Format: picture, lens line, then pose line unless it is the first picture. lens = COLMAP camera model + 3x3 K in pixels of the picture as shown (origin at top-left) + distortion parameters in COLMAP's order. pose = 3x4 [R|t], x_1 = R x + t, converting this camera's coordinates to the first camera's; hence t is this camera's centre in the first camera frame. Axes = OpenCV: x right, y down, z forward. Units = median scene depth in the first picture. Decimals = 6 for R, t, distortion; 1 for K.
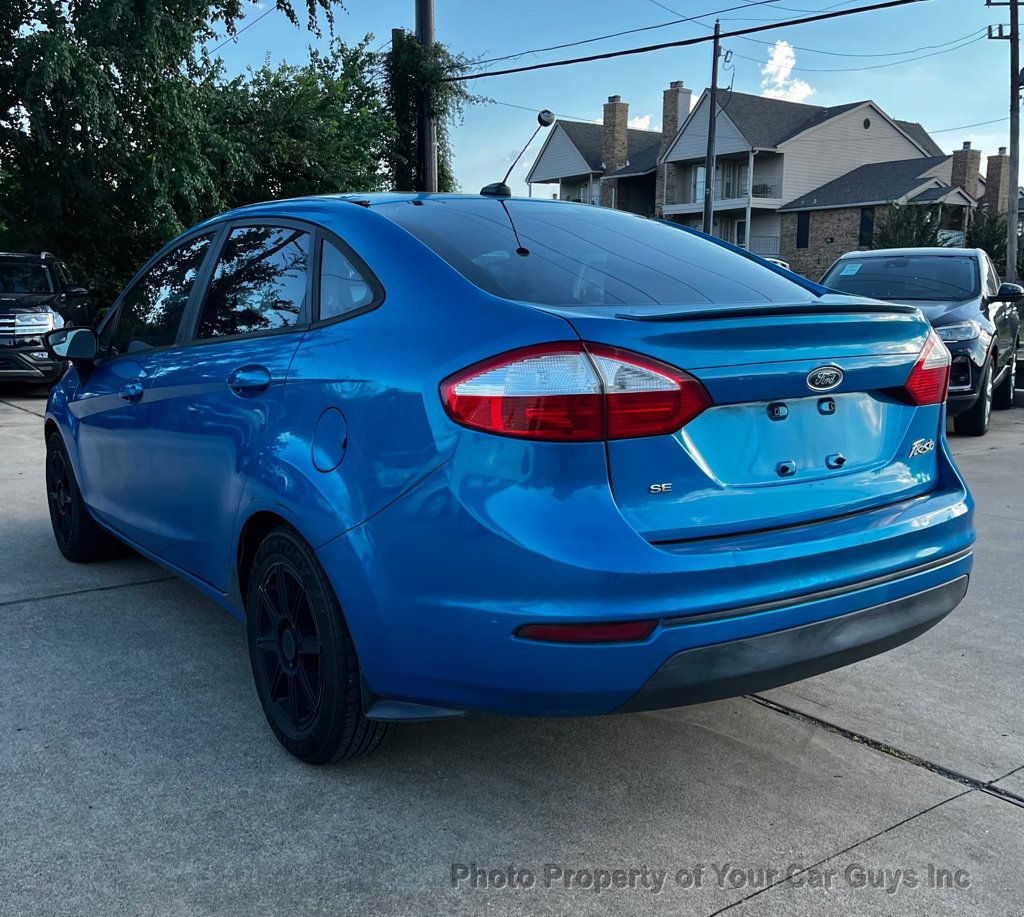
lens RADIAL K [[1050.0, 0, 534.7], [0, 1050.0, 494.3], [0, 0, 1]] dist [0.030819, 0.000000]
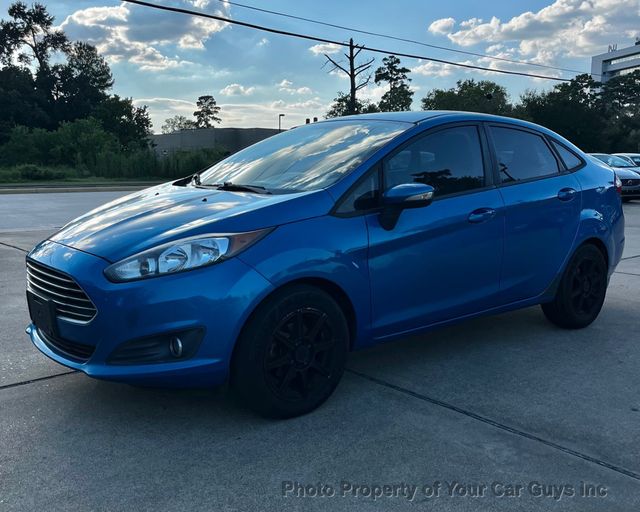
lens RADIAL K [[625.1, 0, 324.9], [0, 625.1, 256.3], [0, 0, 1]] dist [0.009705, 0.000000]
pose [[-0.054675, -0.159212, 0.985729, -1.559354], [0.183898, 0.968713, 0.166664, -0.284141], [-0.981423, 0.190386, -0.023685, 1.478784]]
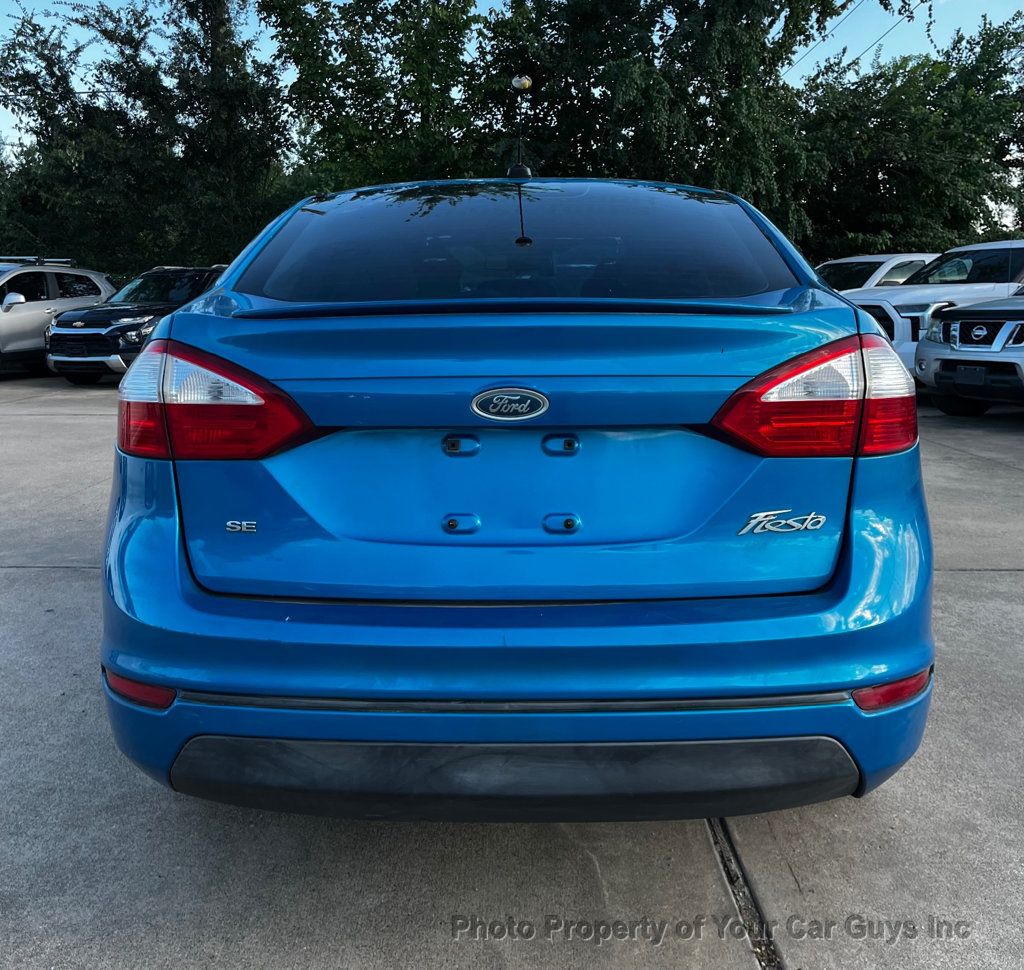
lens RADIAL K [[1076.6, 0, 522.8], [0, 1076.6, 439.9], [0, 0, 1]] dist [0.018795, 0.000000]
pose [[0.800440, 0.078154, -0.594295, 0.526320], [-0.111695, 0.993546, -0.019781, -0.053543], [0.588914, 0.082213, 0.804003, 0.313477]]
